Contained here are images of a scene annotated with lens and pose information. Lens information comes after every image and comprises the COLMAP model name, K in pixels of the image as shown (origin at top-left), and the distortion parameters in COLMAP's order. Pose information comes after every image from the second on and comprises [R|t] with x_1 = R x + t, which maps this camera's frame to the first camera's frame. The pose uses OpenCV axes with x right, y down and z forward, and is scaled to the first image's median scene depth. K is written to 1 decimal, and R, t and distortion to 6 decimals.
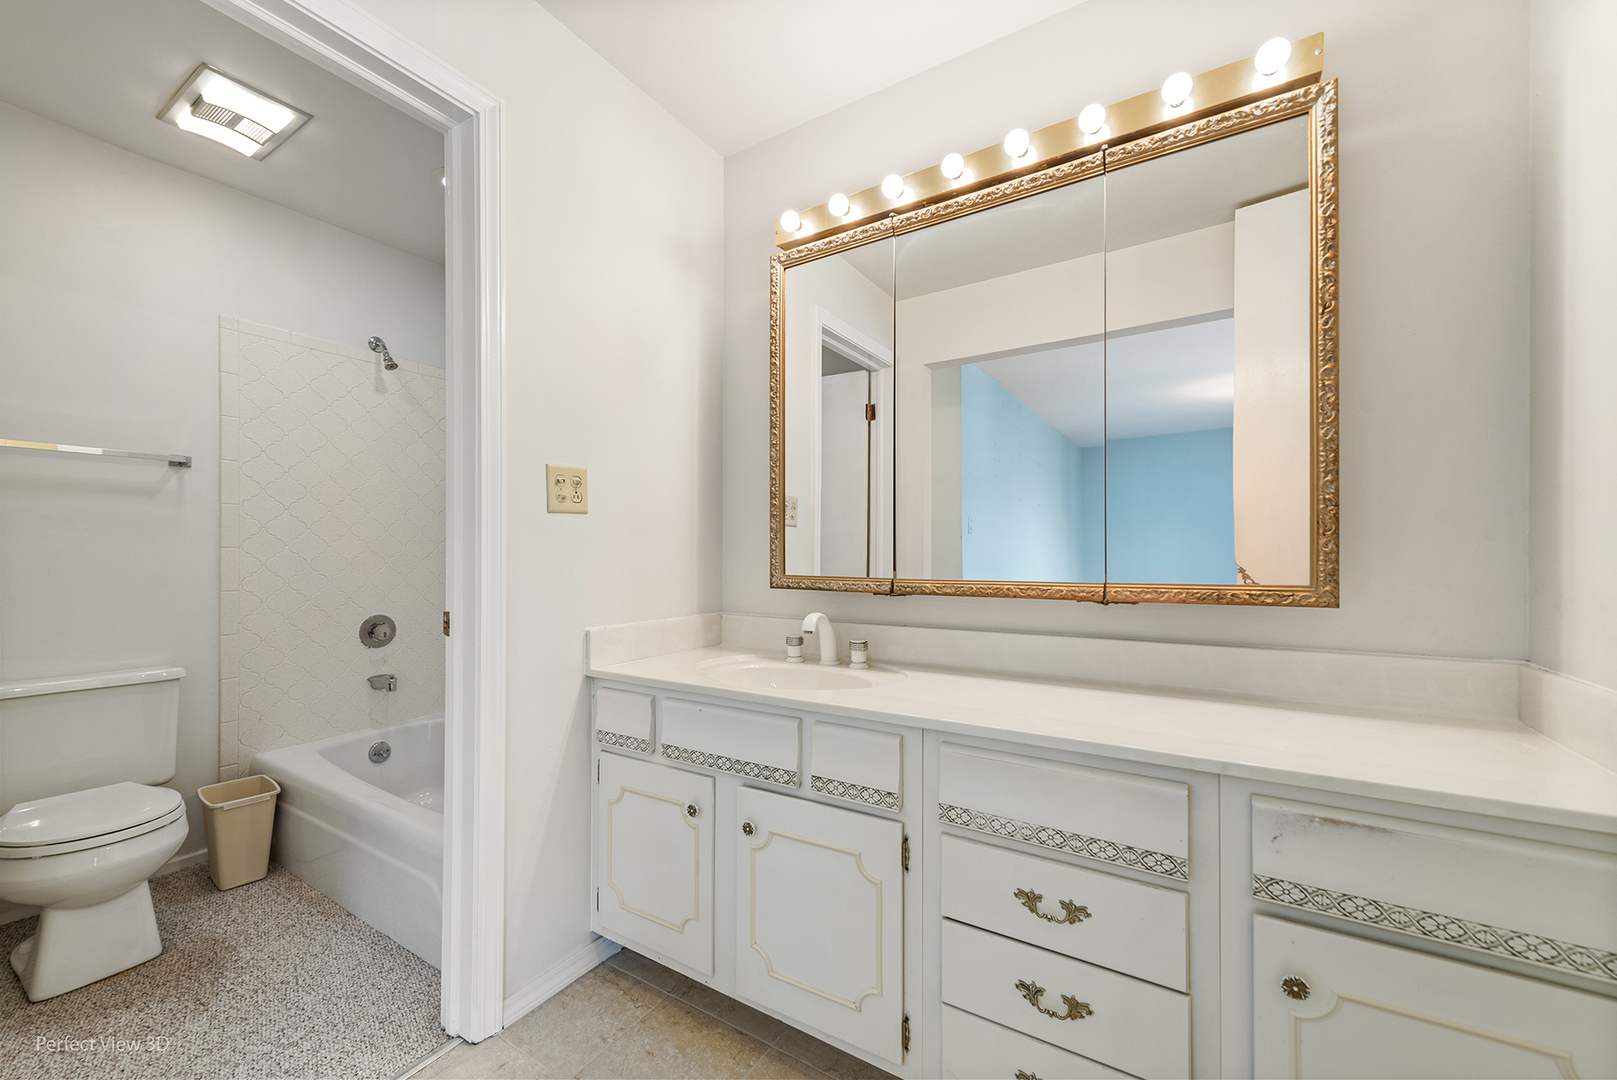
lens RADIAL K [[646.0, 0, 802.7], [0, 646.0, 548.3], [0, 0, 1]] dist [-0.001645, -0.001503]
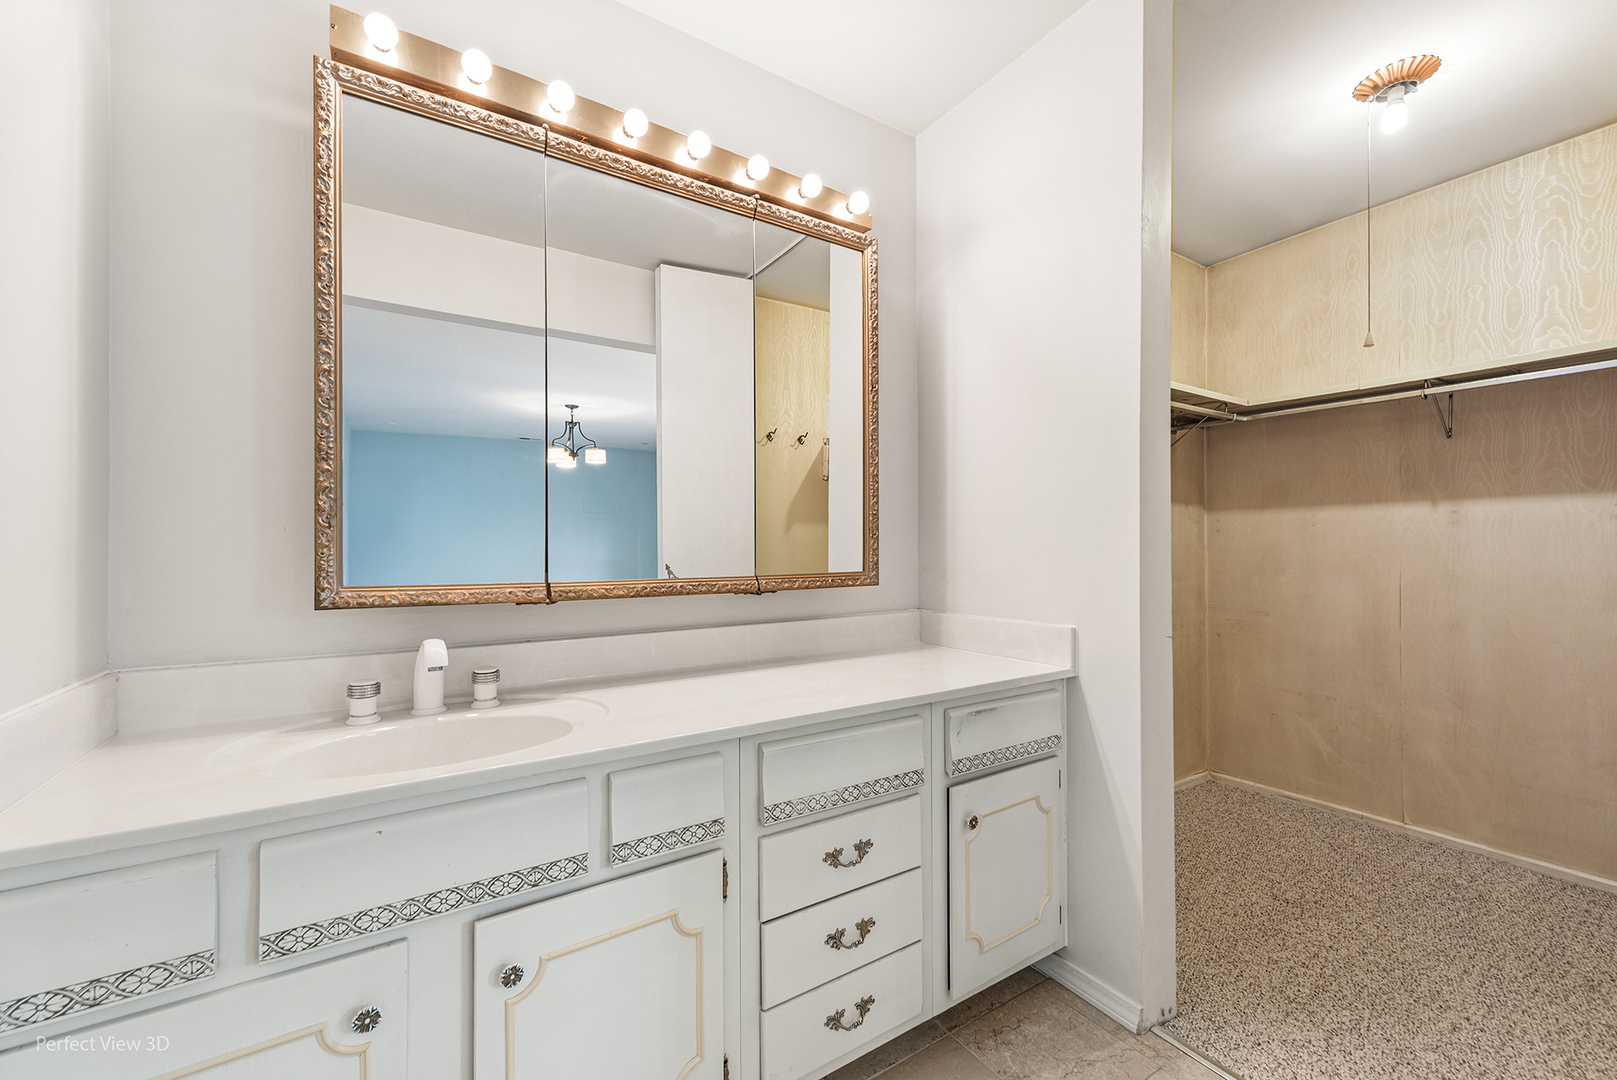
lens RADIAL K [[646.0, 0, 806.6], [0, 646.0, 542.1], [0, 0, 1]] dist [-0.001645, -0.001503]
pose [[0.407366, 0.009549, 0.913215, -0.562848], [-0.004769, 0.999954, -0.008328, 0.002902], [-0.913252, -0.000963, 0.407393, 0.470504]]
